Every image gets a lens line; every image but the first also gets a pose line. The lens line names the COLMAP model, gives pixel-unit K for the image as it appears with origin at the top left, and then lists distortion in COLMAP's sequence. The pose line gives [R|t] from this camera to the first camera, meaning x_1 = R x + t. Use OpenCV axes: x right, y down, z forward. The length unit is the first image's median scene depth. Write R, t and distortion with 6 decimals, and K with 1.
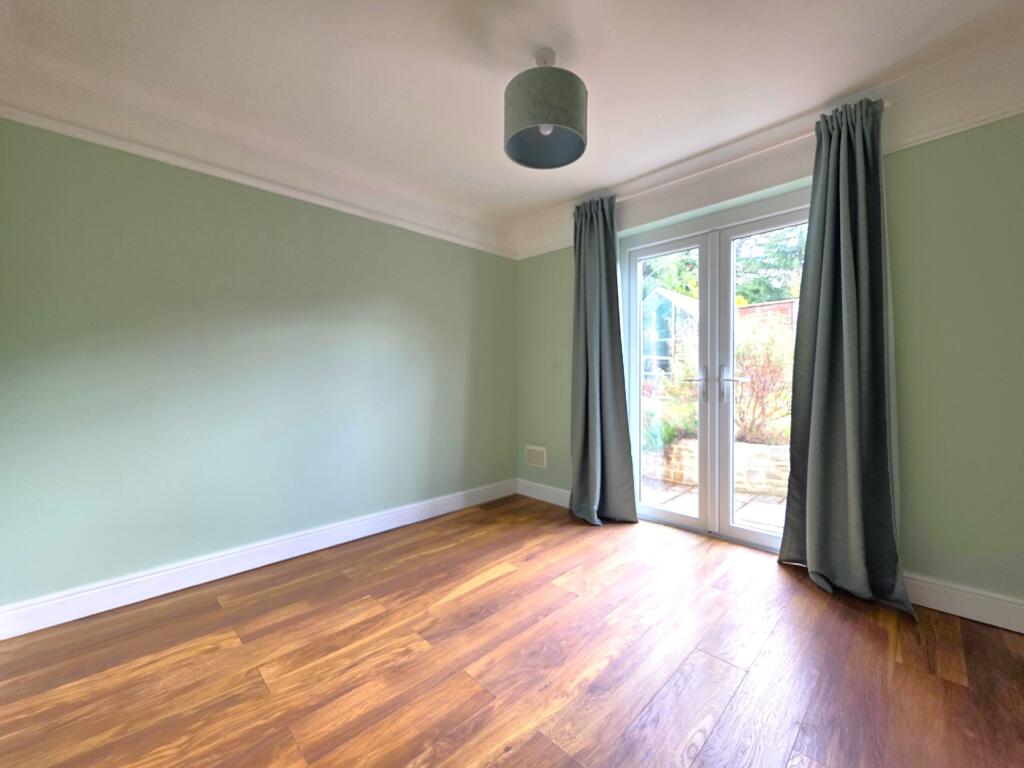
lens RADIAL K [[405.6, 0, 515.8], [0, 405.6, 379.8], [0, 0, 1]] dist [0.001858, 0.000909]
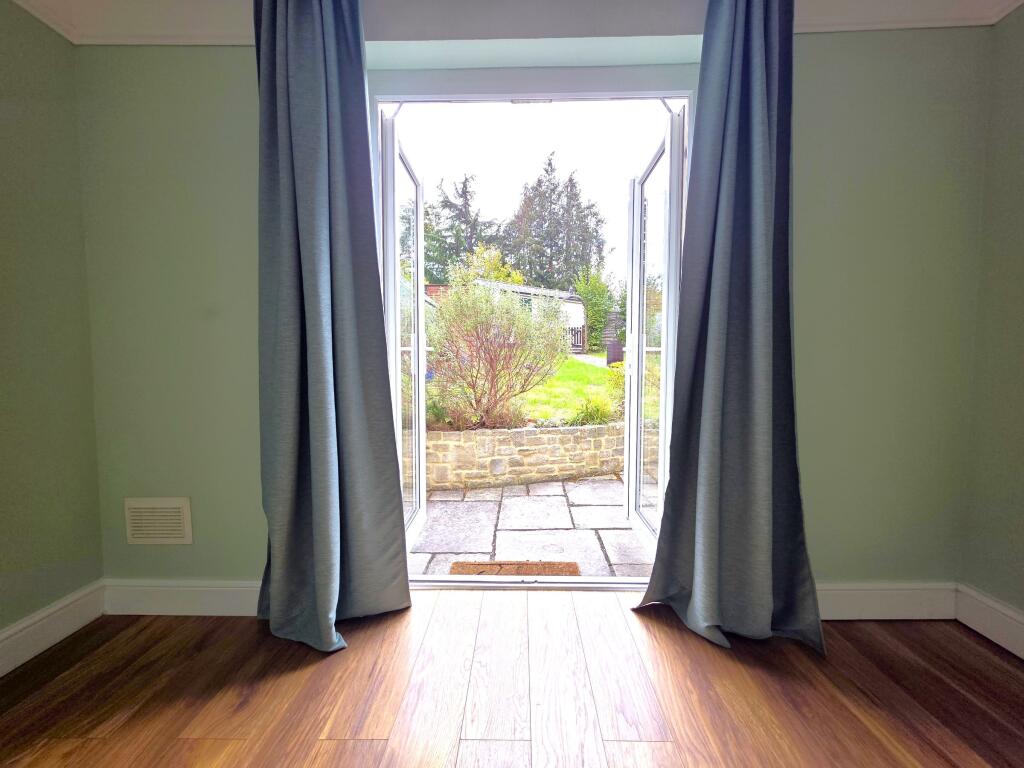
lens RADIAL K [[405.6, 0, 515.8], [0, 405.6, 379.8], [0, 0, 1]] dist [0.001858, 0.000909]
pose [[0.706791, -0.035266, 0.706543, 0.018638], [0.000933, 0.998802, 0.048921, 0.015177], [-0.707422, -0.033918, 0.705977, 0.468114]]
